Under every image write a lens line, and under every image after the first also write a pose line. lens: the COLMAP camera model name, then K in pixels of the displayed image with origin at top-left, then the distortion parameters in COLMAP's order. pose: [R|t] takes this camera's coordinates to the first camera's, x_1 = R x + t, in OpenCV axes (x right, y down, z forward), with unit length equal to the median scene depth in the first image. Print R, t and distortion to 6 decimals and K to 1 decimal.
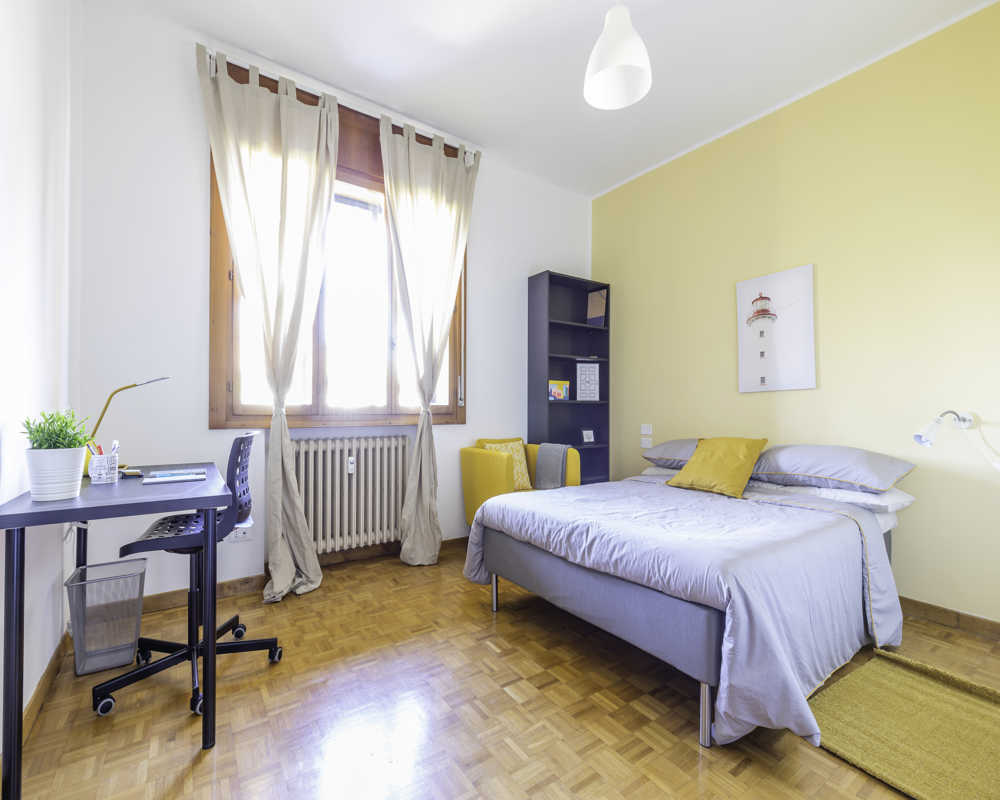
lens RADIAL K [[454.6, 0, 495.5], [0, 454.6, 400.0], [0, 0, 1]] dist [0.000475, -0.000921]
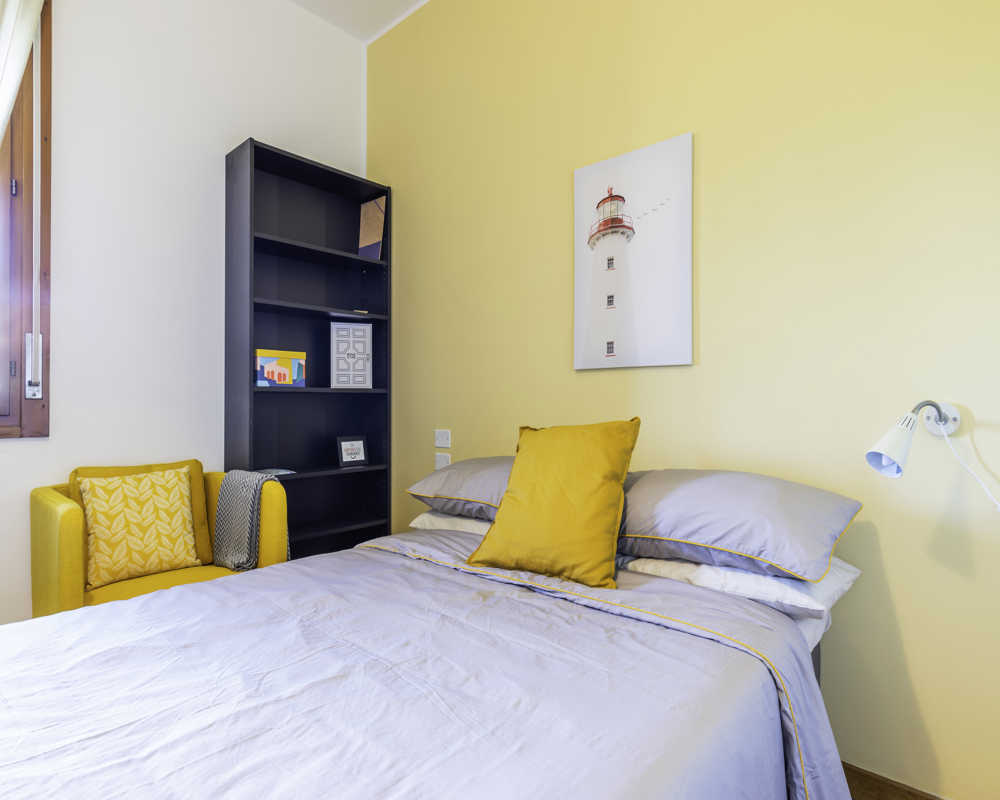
lens RADIAL K [[539.3, 0, 509.2], [0, 539.3, 401.1], [0, 0, 1]] dist [-0.002811, 0.001386]
pose [[0.968980, -0.005498, 0.247077, 0.260978], [0.002202, 0.999905, 0.013618, 0.009564], [-0.247128, -0.012651, 0.968900, 0.341858]]
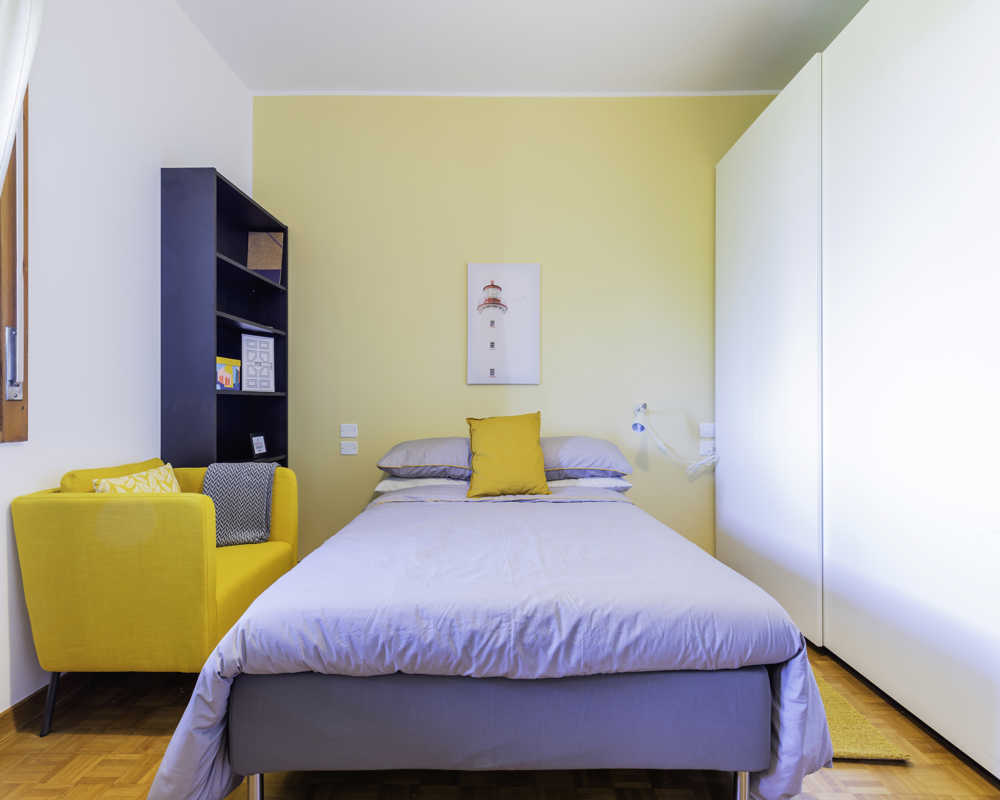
lens RADIAL K [[454.6, 0, 490.4], [0, 454.6, 401.9], [0, 0, 1]] dist [0.000475, -0.000921]
pose [[0.579337, -0.003380, 0.815081, -0.164925], [-0.009151, 0.999901, 0.010650, 0.006848], [-0.815037, -0.013629, 0.579249, 0.384885]]
